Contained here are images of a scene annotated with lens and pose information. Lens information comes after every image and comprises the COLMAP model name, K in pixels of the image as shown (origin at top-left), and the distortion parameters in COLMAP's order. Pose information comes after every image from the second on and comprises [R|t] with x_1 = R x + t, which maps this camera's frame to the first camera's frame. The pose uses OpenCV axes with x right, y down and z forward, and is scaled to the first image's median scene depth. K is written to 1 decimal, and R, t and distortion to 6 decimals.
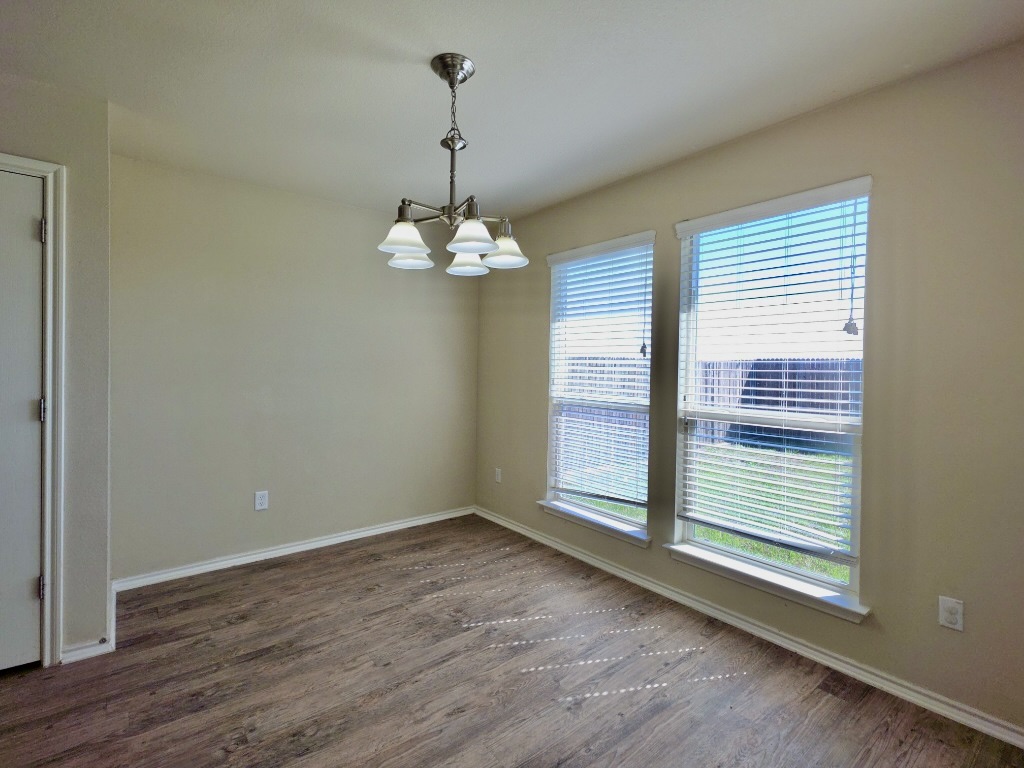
lens RADIAL K [[491.6, 0, 519.0], [0, 491.6, 375.9], [0, 0, 1]] dist [0.014737, -0.007275]
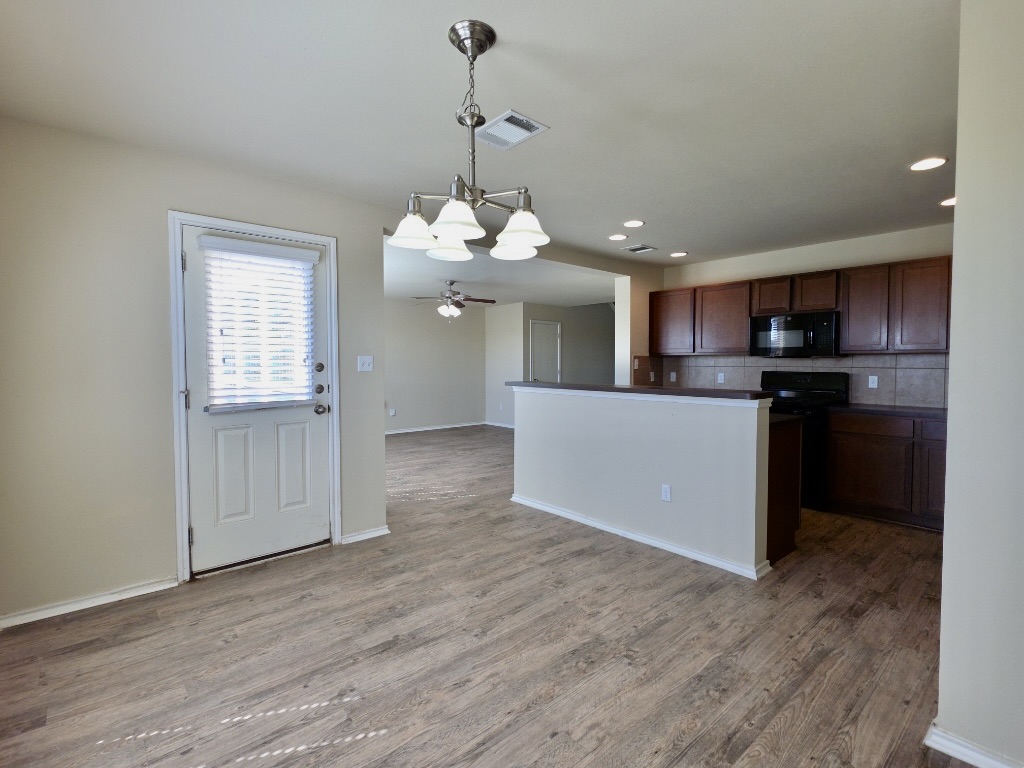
lens RADIAL K [[491.6, 0, 519.0], [0, 491.6, 375.9], [0, 0, 1]] dist [0.014737, -0.007275]
pose [[-0.998944, -0.011820, -0.044392, -0.158416], [-0.013736, 0.998976, 0.043119, -0.026002], [0.043837, 0.043683, -0.998083, 1.659474]]
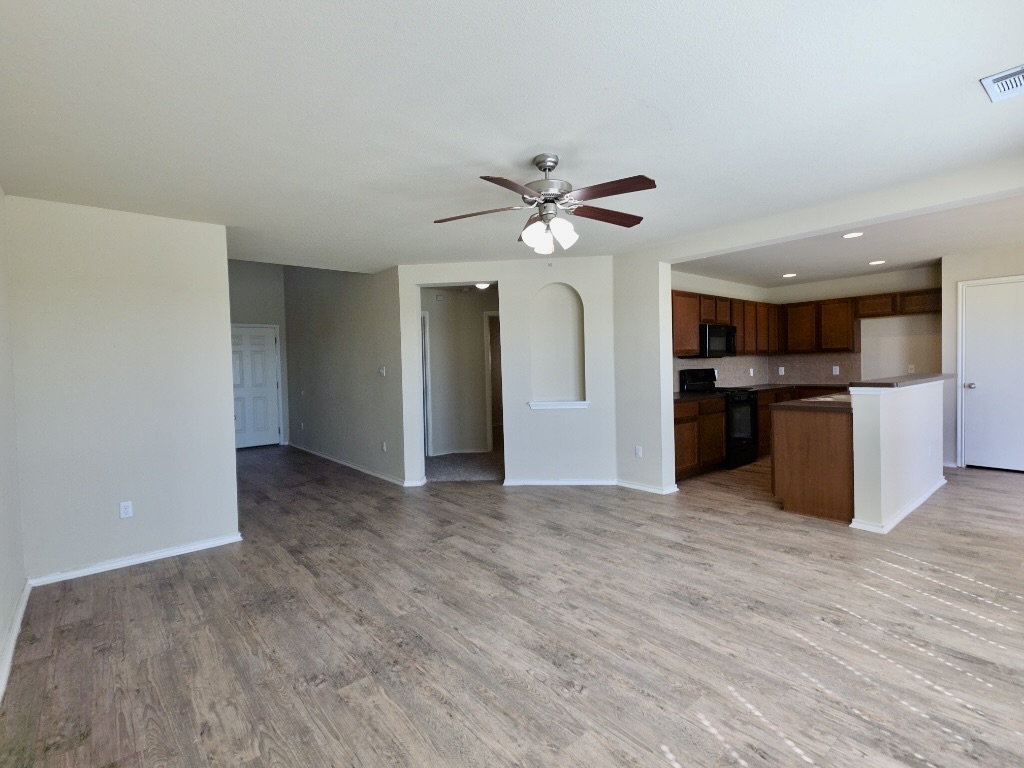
lens RADIAL K [[491.6, 0, 519.0], [0, 491.6, 375.9], [0, 0, 1]] dist [0.014737, -0.007275]
pose [[0.023332, 0.009853, -0.999679, 1.347028], [0.008659, 0.999912, 0.010057, 0.035657], [0.999690, -0.008890, 0.023245, -1.556842]]
